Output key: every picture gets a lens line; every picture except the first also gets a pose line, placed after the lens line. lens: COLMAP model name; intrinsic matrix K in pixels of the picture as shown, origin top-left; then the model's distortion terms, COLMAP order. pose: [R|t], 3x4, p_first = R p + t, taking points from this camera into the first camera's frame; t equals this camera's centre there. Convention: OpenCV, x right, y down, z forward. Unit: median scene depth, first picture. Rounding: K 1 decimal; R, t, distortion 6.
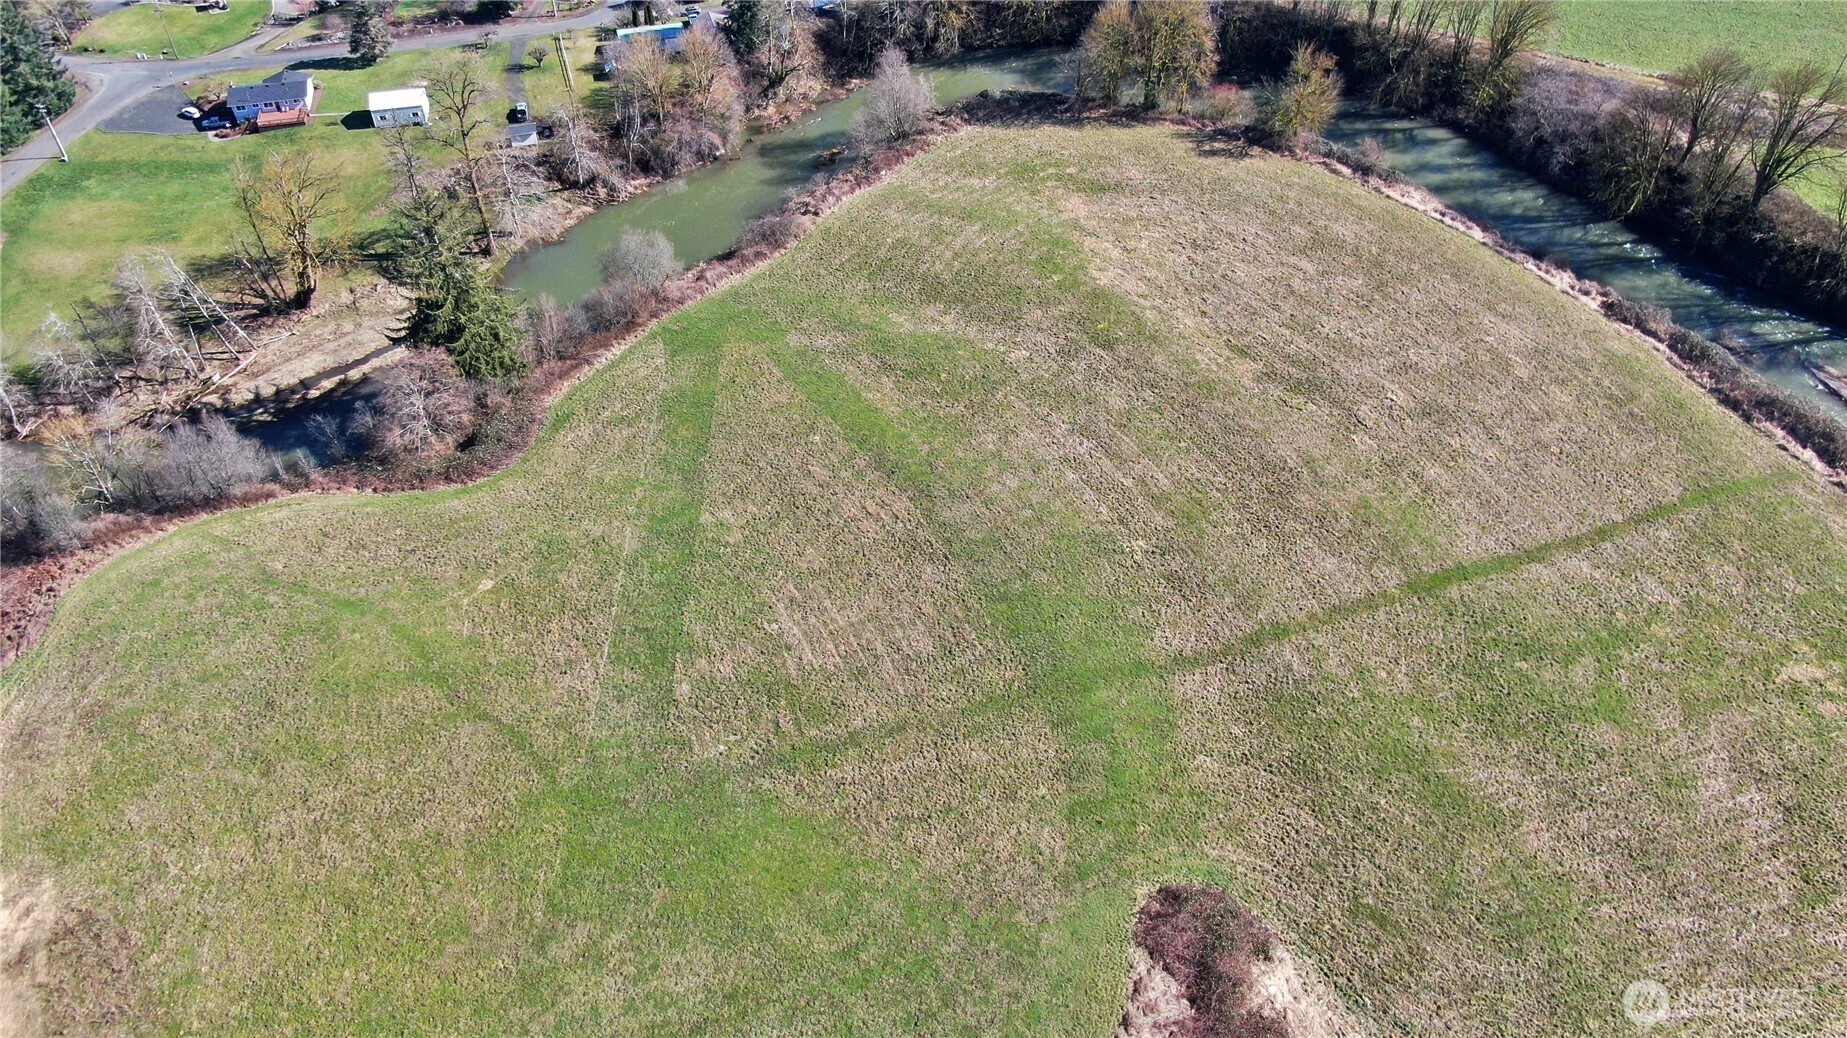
lens RADIAL K [[1321.4, 0, 927.0], [0, 1321.4, 518.9], [0, 0, 1]] dist [-0.020466, 0.006146]
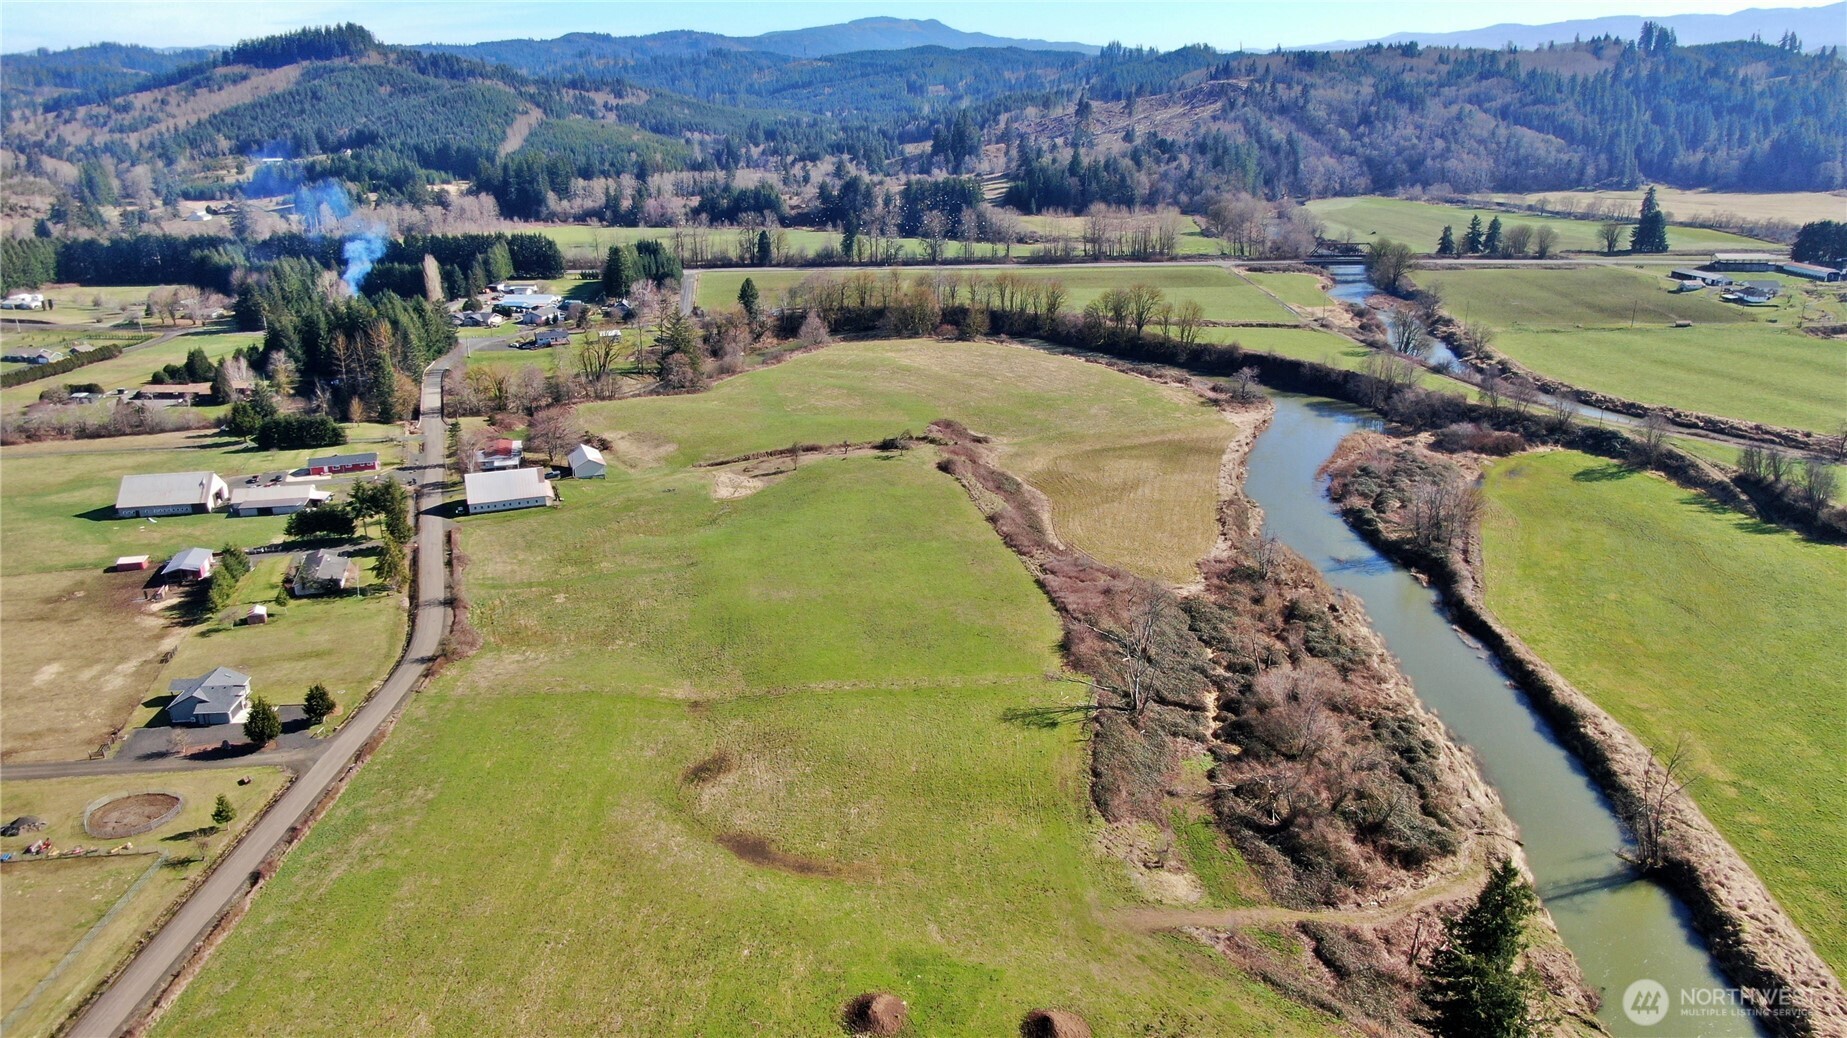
lens RADIAL K [[1321.4, 0, 919.8], [0, 1321.4, 521.9], [0, 0, 1]] dist [-0.020466, 0.006146]
pose [[0.987038, -0.051769, 0.151911, -0.228733], [0.109811, 0.908139, -0.404011, 1.057343], [-0.117041, 0.415456, 0.902052, -1.134888]]
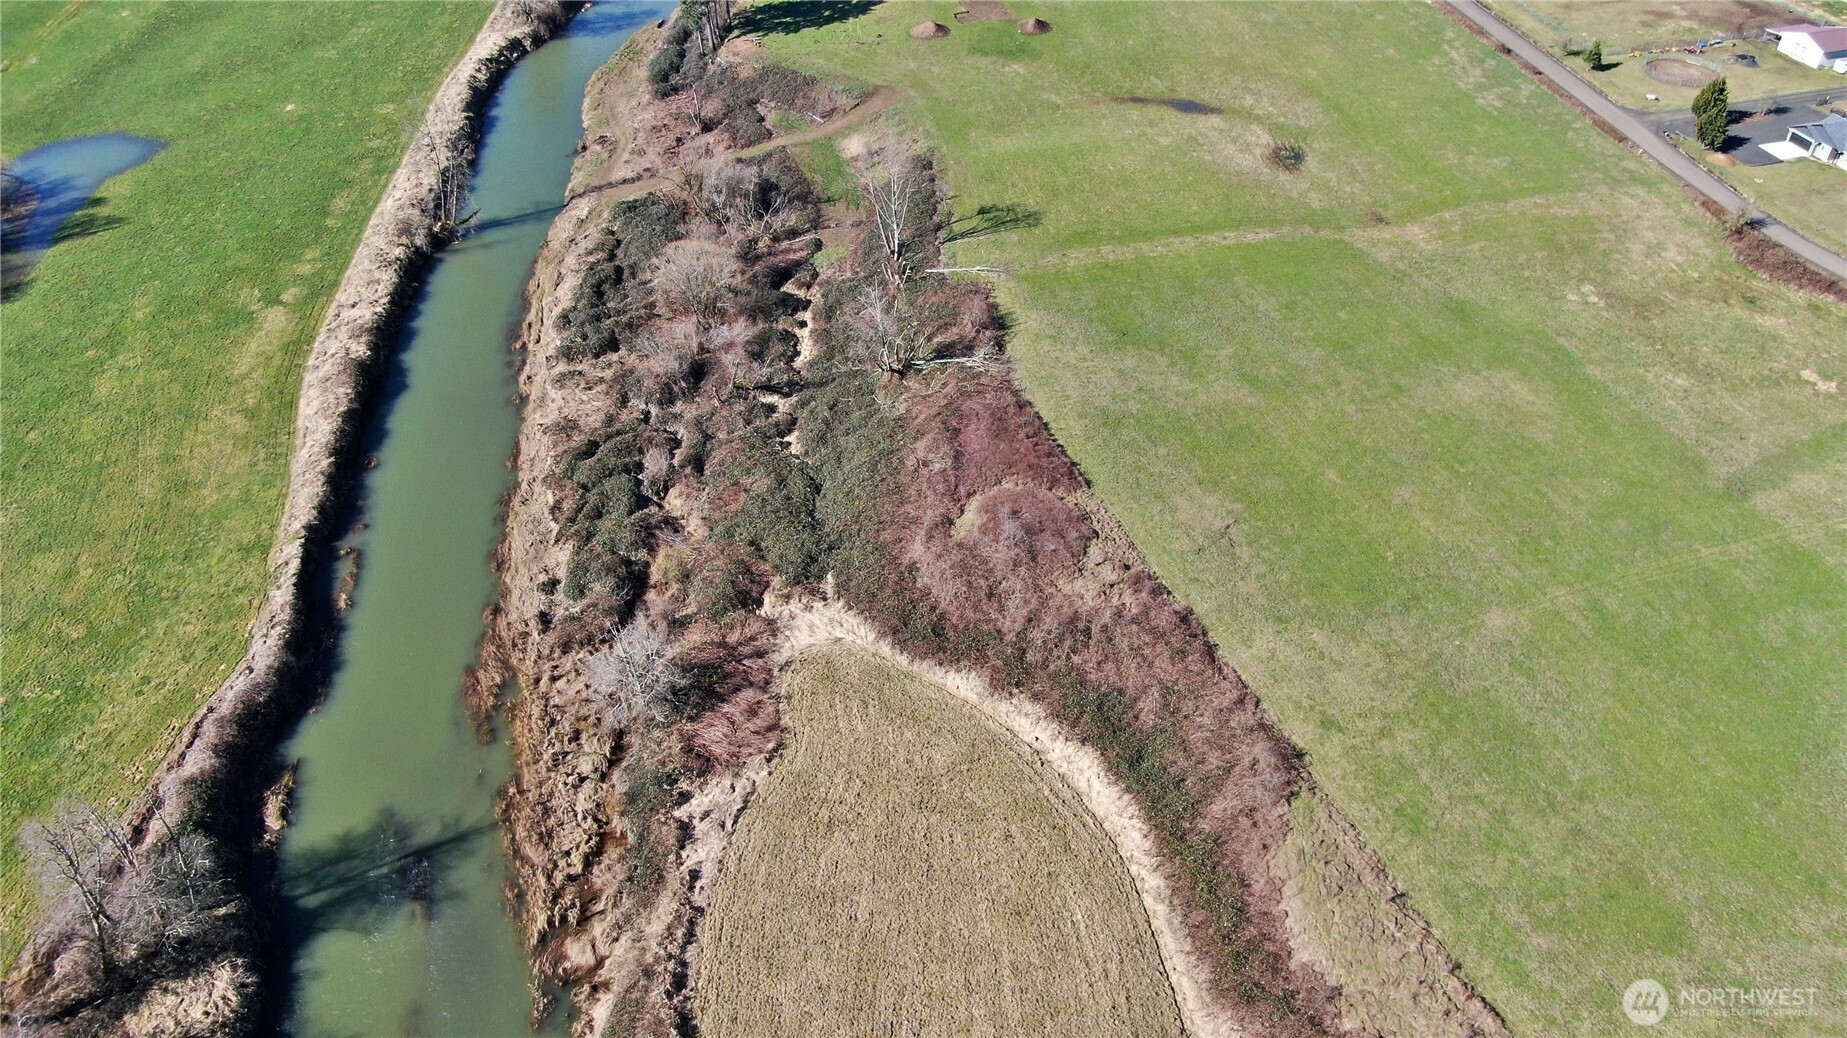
lens RADIAL K [[1321.4, 0, 907.9], [0, 1321.4, 516.5], [0, 0, 1]] dist [-0.020466, 0.006146]
pose [[-0.939294, 0.241048, -0.244177, 0.344080], [-0.217108, 0.133520, 0.966973, -0.059887], [0.265690, 0.961285, -0.073081, 0.076065]]
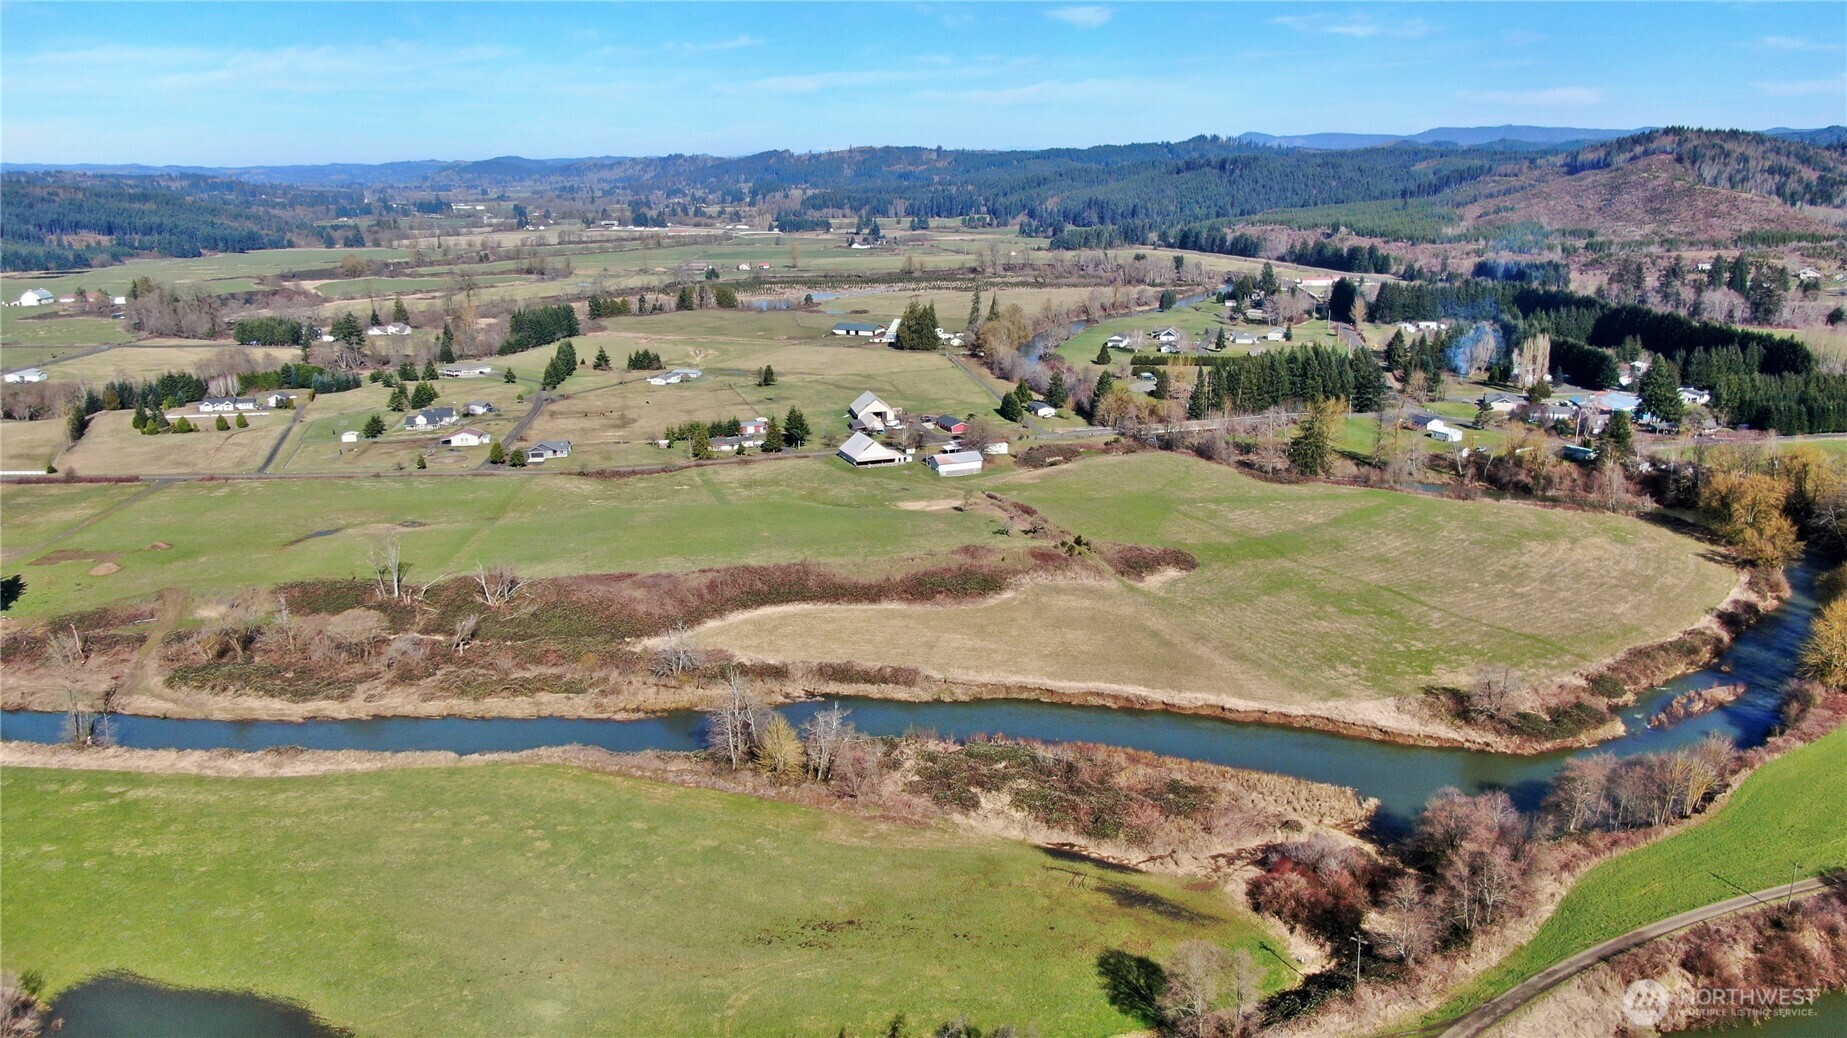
lens RADIAL K [[1321.4, 0, 931.0], [0, 1321.4, 518.6], [0, 0, 1]] dist [-0.020466, 0.006146]
pose [[0.194460, 0.262810, -0.945048, 1.568657], [-0.661531, 0.746504, 0.071475, 0.208898], [0.724267, 0.611279, 0.319021, -0.245082]]
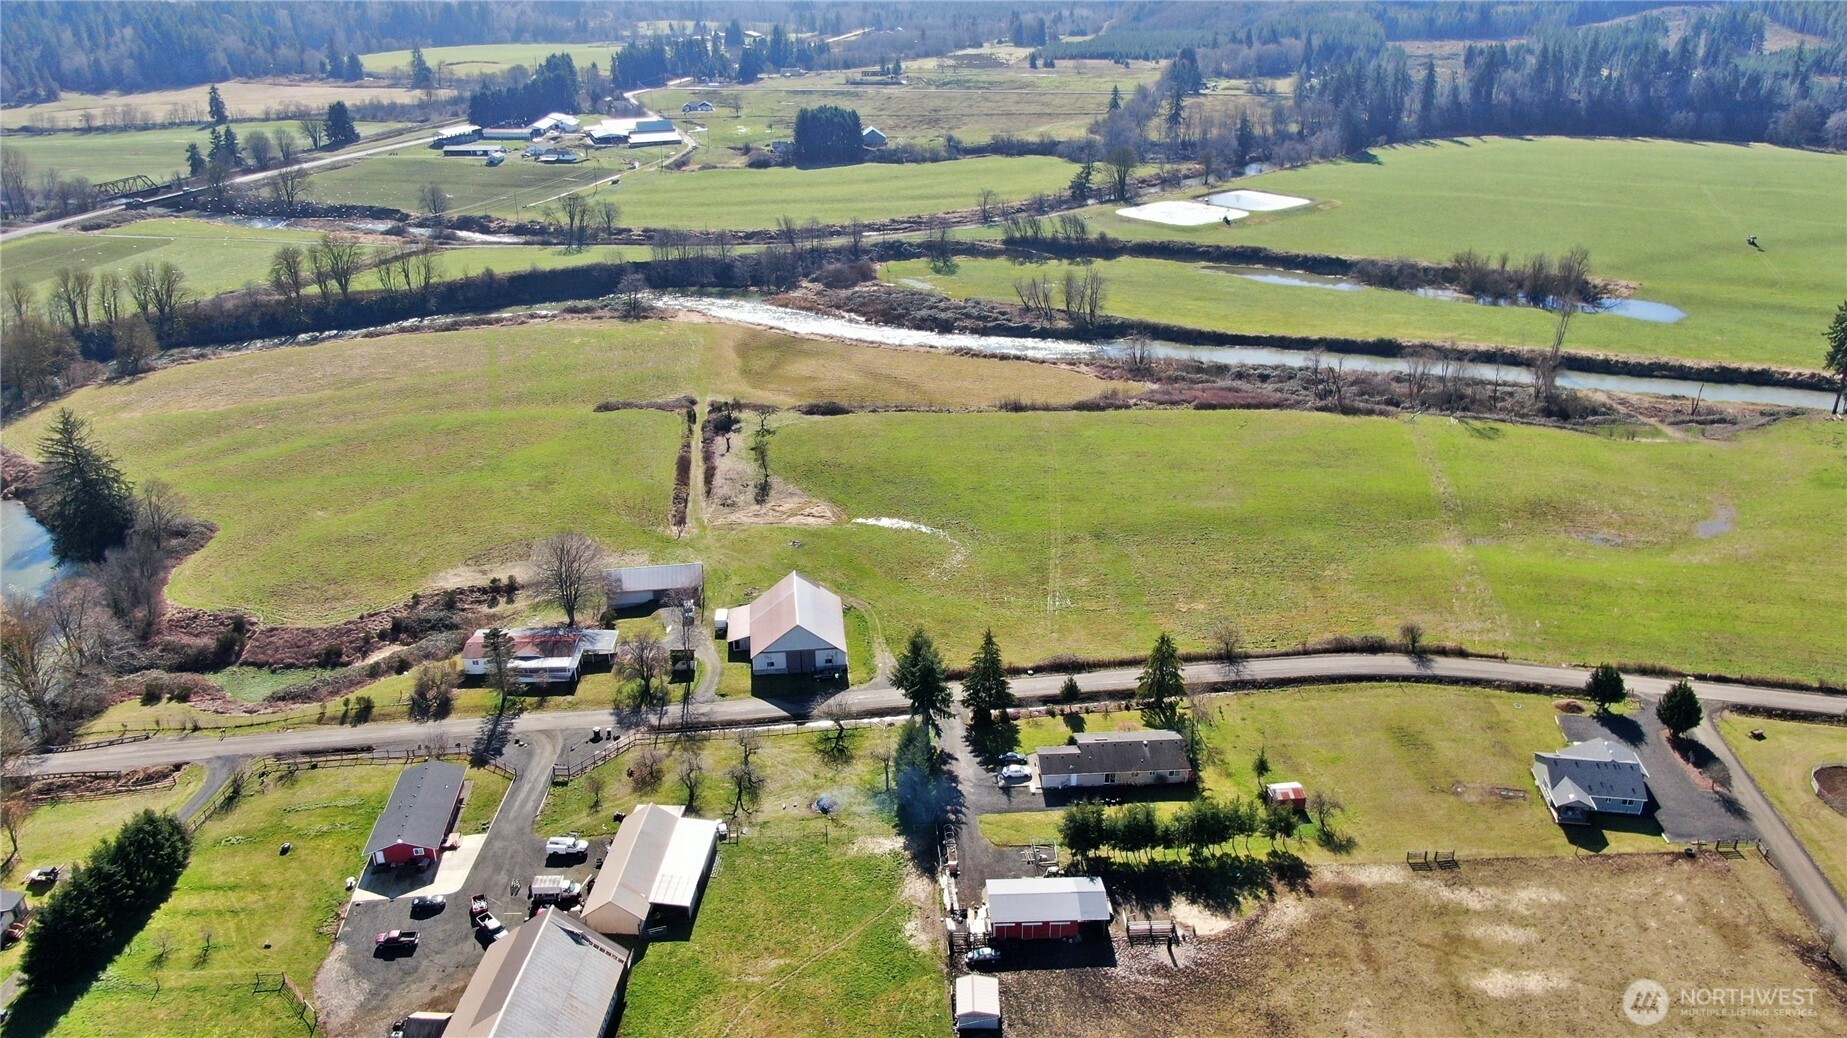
lens RADIAL K [[1321.4, 0, 914.1], [0, 1321.4, 514.3], [0, 0, 1]] dist [-0.020466, 0.006146]
pose [[0.068127, -0.386611, 0.919723, -1.326646], [0.690095, 0.684016, 0.236412, 0.123686], [-0.720505, 0.618590, 0.313399, -0.126006]]
